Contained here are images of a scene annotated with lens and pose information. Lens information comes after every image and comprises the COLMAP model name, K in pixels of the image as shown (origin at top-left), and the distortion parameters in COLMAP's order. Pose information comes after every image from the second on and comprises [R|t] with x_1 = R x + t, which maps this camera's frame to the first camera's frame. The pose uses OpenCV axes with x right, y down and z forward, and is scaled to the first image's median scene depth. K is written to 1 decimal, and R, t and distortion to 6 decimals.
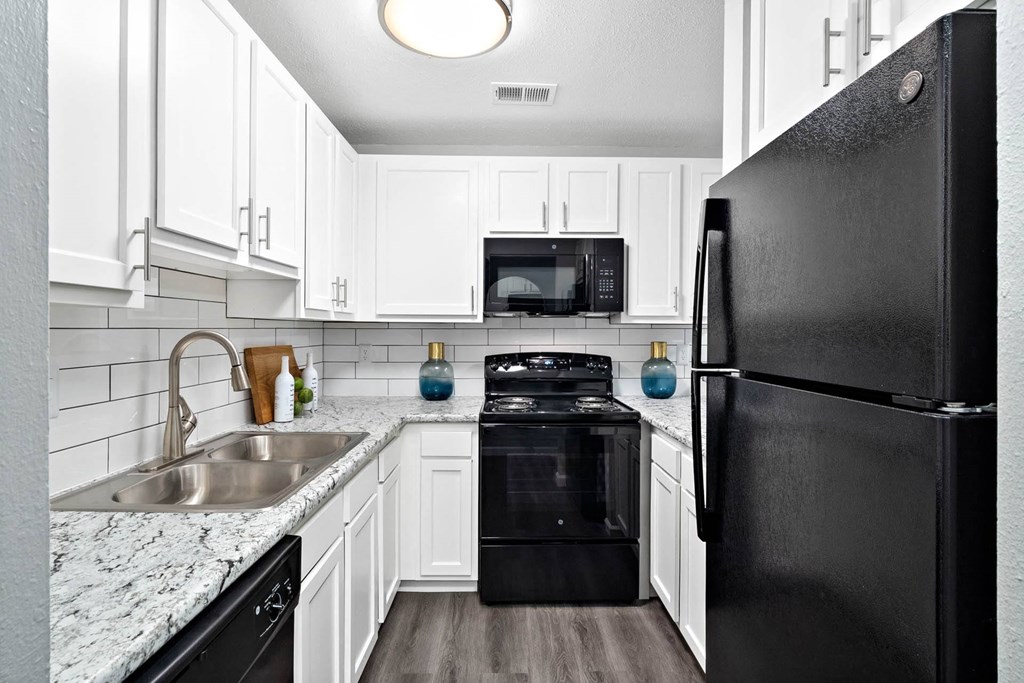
lens RADIAL K [[514.5, 0, 511.7], [0, 514.5, 329.6], [0, 0, 1]] dist [0.000569, 0.000061]
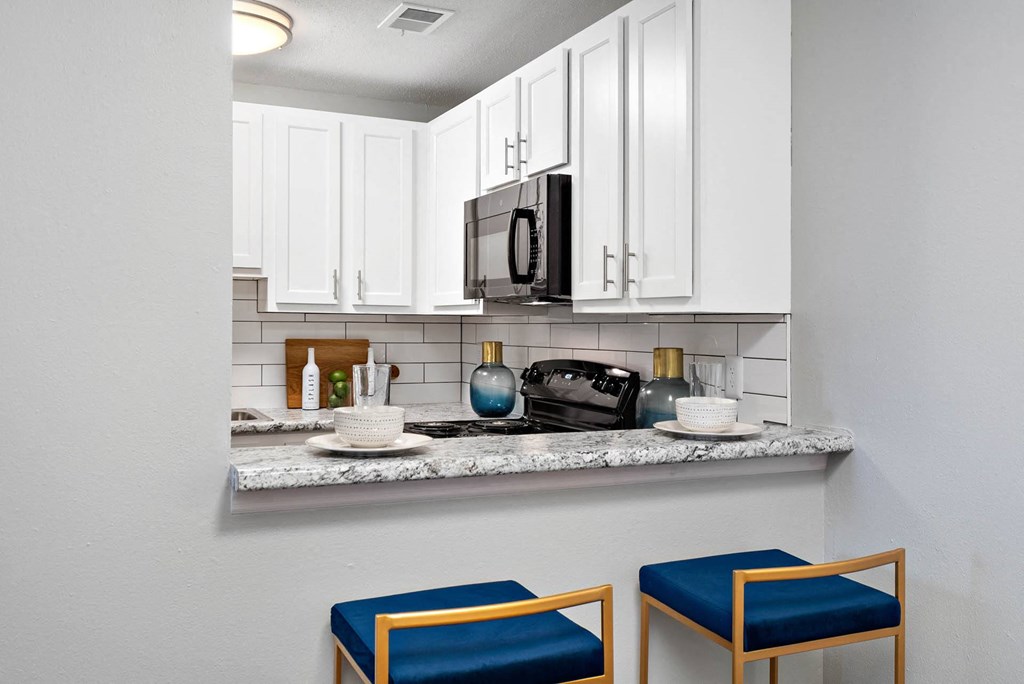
lens RADIAL K [[876.2, 0, 484.0], [0, 876.2, 331.9], [0, 0, 1]] dist [-0.011256, -0.003449]
pose [[0.395996, 0.005876, -0.918234, 1.109481], [-0.011704, 0.999931, 0.001351, 0.009896], [0.918178, 0.010212, 0.396037, 0.497788]]
